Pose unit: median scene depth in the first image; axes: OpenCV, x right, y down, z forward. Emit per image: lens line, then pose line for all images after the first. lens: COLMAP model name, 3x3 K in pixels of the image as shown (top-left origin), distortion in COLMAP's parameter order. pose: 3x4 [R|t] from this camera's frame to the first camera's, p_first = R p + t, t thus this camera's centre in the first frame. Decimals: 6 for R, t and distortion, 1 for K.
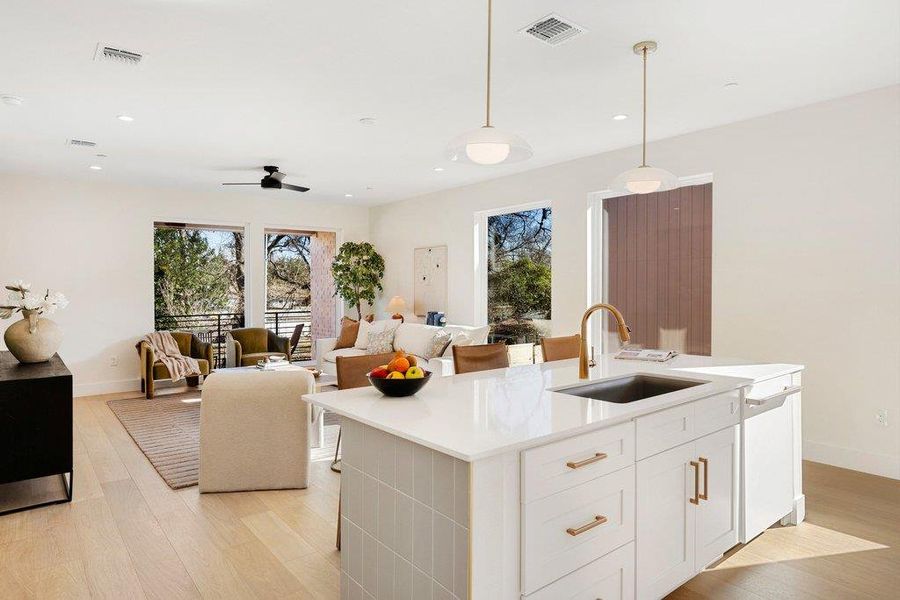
lens RADIAL K [[546.6, 0, 451.3], [0, 546.6, 294.4], [0, 0, 1]] dist [-0.018936, -0.000980]
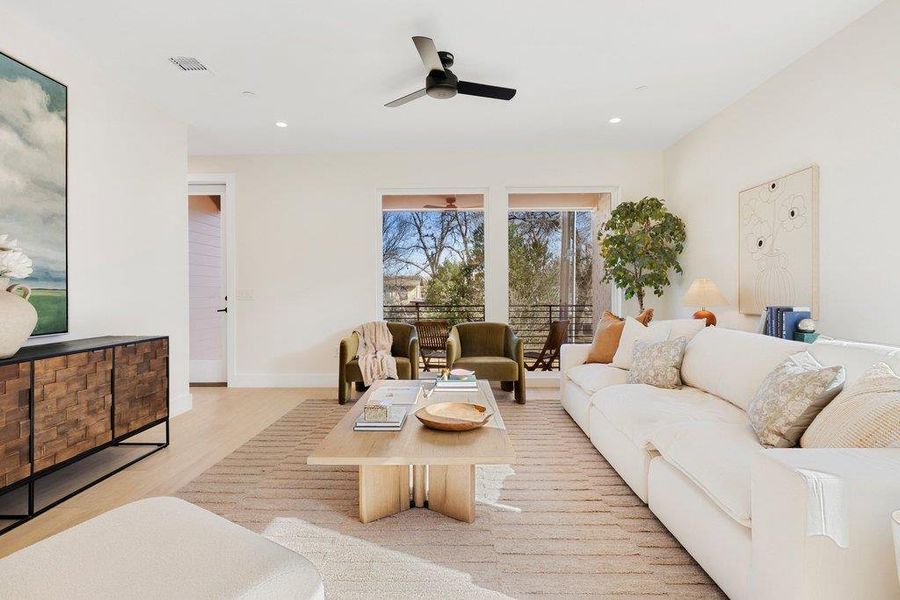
lens RADIAL K [[449.7, 0, 449.7], [0, 449.7, 288.0], [0, 0, 1]] dist [0.001872, -0.000017]
pose [[0.778169, -0.000898, -0.628054, -0.011409], [-0.009276, 0.999873, -0.012922, 0.024082], [0.627986, 0.015882, 0.778063, 0.537037]]
